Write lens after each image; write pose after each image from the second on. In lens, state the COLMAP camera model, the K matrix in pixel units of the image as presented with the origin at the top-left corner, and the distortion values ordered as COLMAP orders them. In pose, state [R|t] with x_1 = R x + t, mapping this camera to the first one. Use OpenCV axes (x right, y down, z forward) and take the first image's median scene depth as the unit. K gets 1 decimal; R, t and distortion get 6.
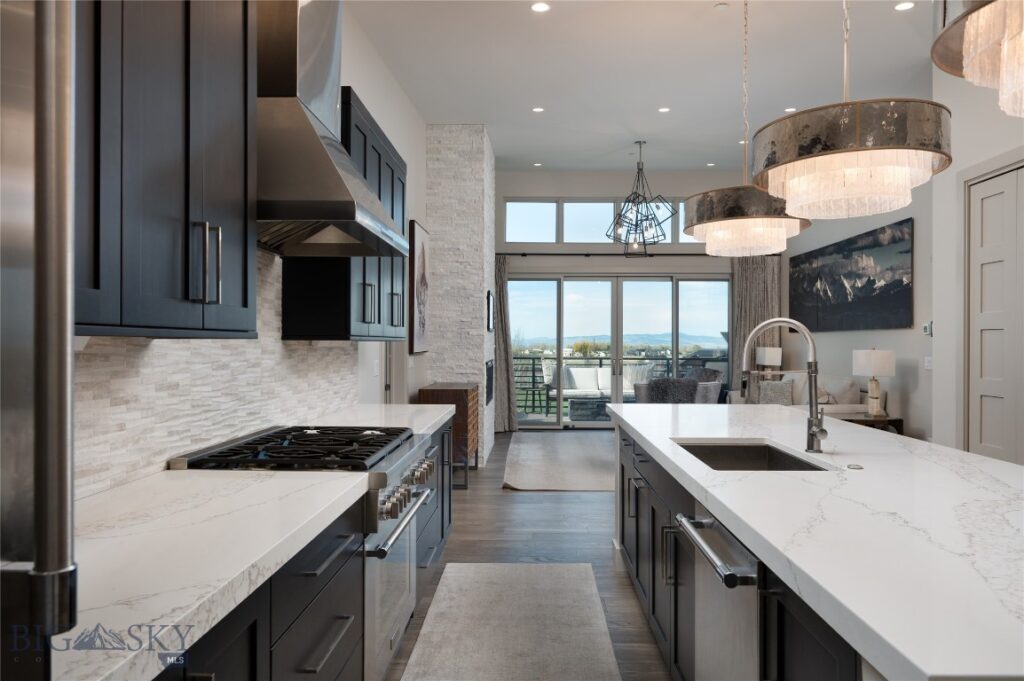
lens RADIAL K [[700.0, 0, 512.0], [0, 700.0, 340.5], [0, 0, 1]] dist [-0.032254, 0.001712]
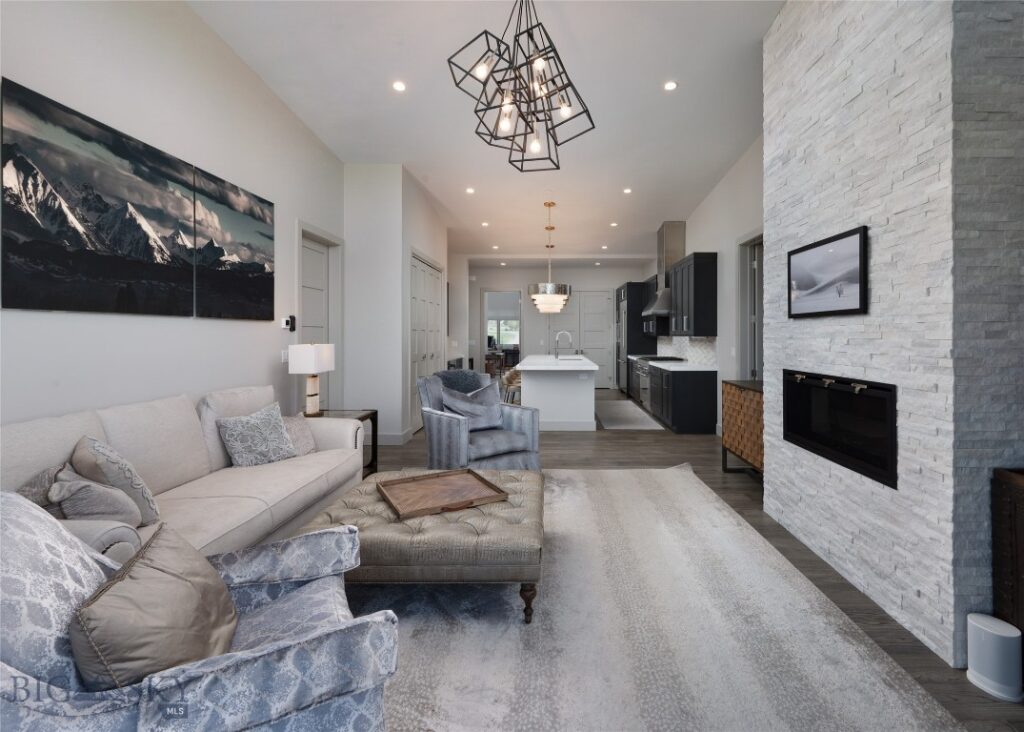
lens RADIAL K [[482.8, 0, 548.0], [0, 482.8, 331.8], [0, 0, 1]] dist [-0.000610, -0.000582]
pose [[-0.999757, -0.004031, -0.021655, 0.182852], [-0.003828, 0.999949, -0.009375, 0.001336], [0.021692, -0.009290, -0.999722, 1.405162]]
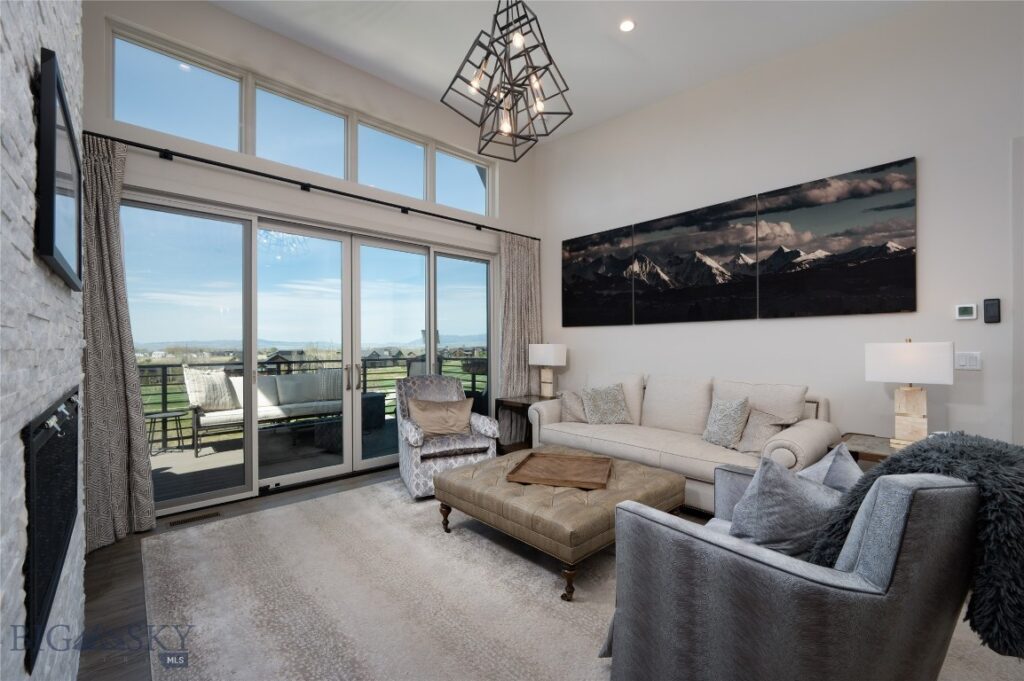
lens RADIAL K [[427.4, 0, 514.2], [0, 427.4, 345.3], [0, 0, 1]] dist [-0.003124, -0.000750]
pose [[0.714330, -0.007305, 0.699771, -0.023725], [0.005434, 0.999973, 0.004892, 0.010570], [-0.699788, 0.000308, 0.714350, 0.823345]]
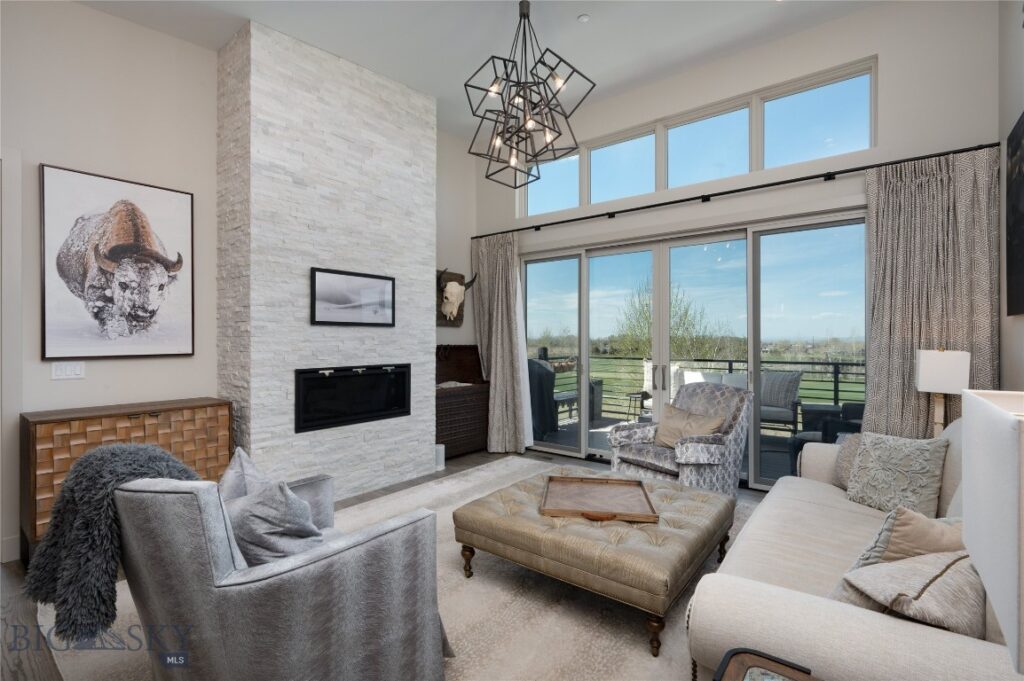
lens RADIAL K [[474.1, 0, 512.0], [0, 474.1, 340.5], [0, 0, 1]] dist [-0.005432, -0.000851]
pose [[0.801891, -0.002343, -0.597466, 0.409439], [0.004896, 0.999985, 0.002650, 0.001078], [0.597450, -0.005050, 0.801890, 0.738355]]
